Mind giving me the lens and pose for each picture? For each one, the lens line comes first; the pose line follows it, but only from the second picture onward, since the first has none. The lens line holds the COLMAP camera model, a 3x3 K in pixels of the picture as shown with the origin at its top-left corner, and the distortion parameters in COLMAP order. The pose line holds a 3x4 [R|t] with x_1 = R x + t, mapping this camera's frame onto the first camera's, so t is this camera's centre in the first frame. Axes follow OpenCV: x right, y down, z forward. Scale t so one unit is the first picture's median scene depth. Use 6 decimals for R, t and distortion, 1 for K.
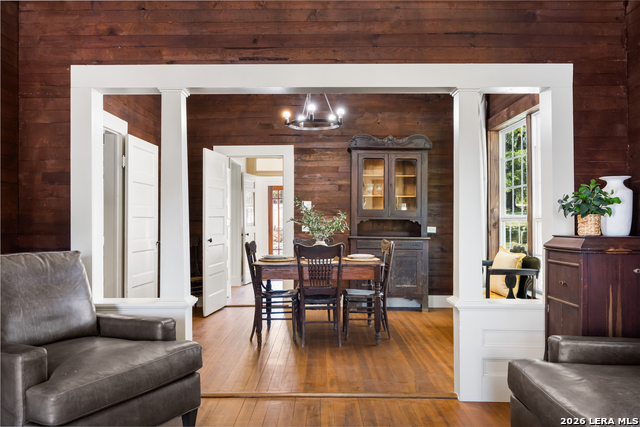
lens RADIAL K [[516.6, 0, 314.3], [0, 516.6, 223.9], [0, 0, 1]] dist [0.009154, -0.004527]
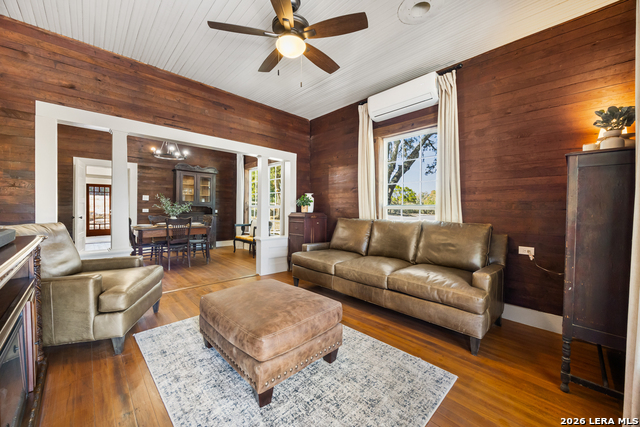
lens RADIAL K [[247.9, 0, 321.4], [0, 247.9, 214.4], [0, 0, 1]] dist [-0.005910, 0.001276]
pose [[0.713824, -0.007360, 0.700287, -0.264380], [-0.006289, 0.999837, 0.016919, 0.005992], [-0.700297, -0.016481, 0.713661, -0.071082]]
